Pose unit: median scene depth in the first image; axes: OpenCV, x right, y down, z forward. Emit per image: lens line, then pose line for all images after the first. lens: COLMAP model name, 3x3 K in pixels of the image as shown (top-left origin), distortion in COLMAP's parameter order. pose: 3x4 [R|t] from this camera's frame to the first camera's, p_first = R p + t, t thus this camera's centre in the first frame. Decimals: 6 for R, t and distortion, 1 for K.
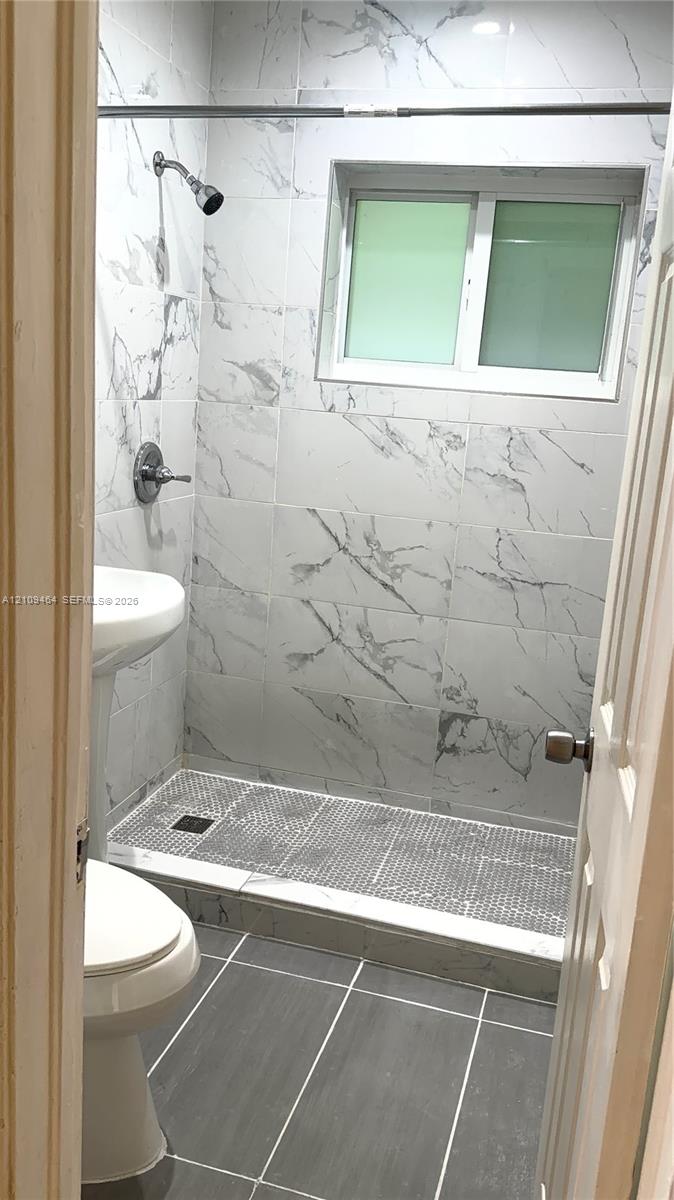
lens RADIAL K [[978.9, 0, 330.2], [0, 978.9, 616.0], [0, 0, 1]] dist [0.205076, -0.450491]
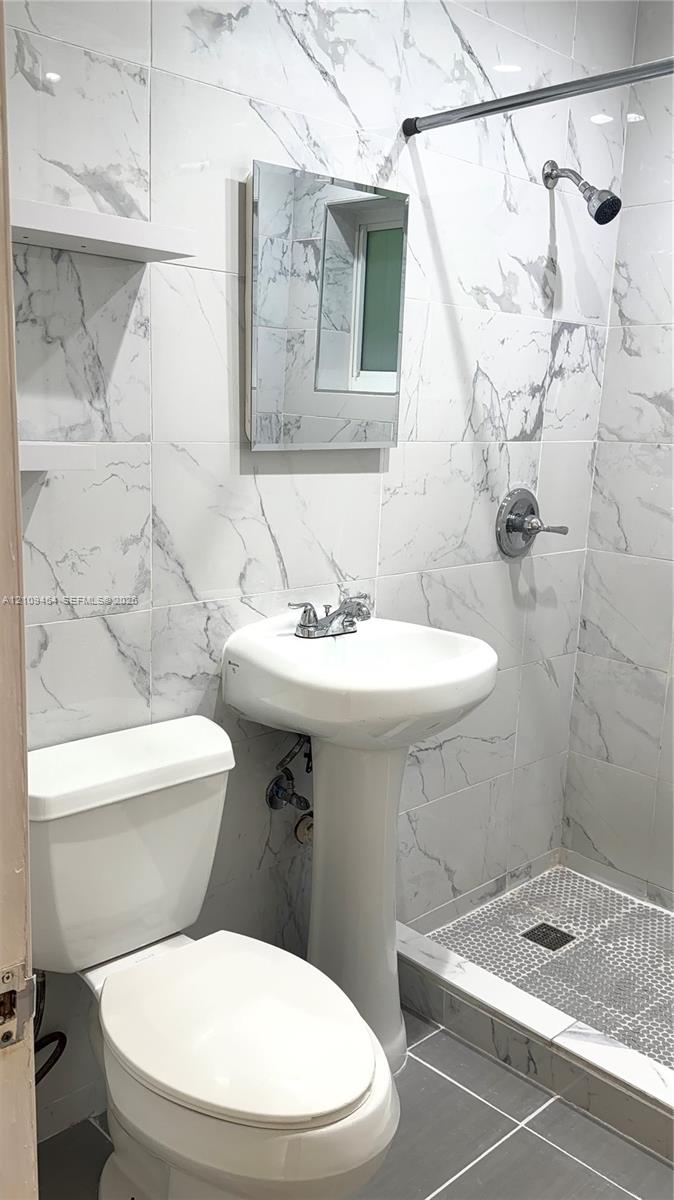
lens RADIAL K [[978.9, 0, 330.2], [0, 978.9, 616.0], [0, 0, 1]] dist [0.205076, -0.450491]
pose [[0.866218, 0.061529, -0.495863, 0.111302], [-0.089272, 0.995479, -0.032424, -0.018243], [0.491626, 0.072353, 0.867795, 0.155833]]
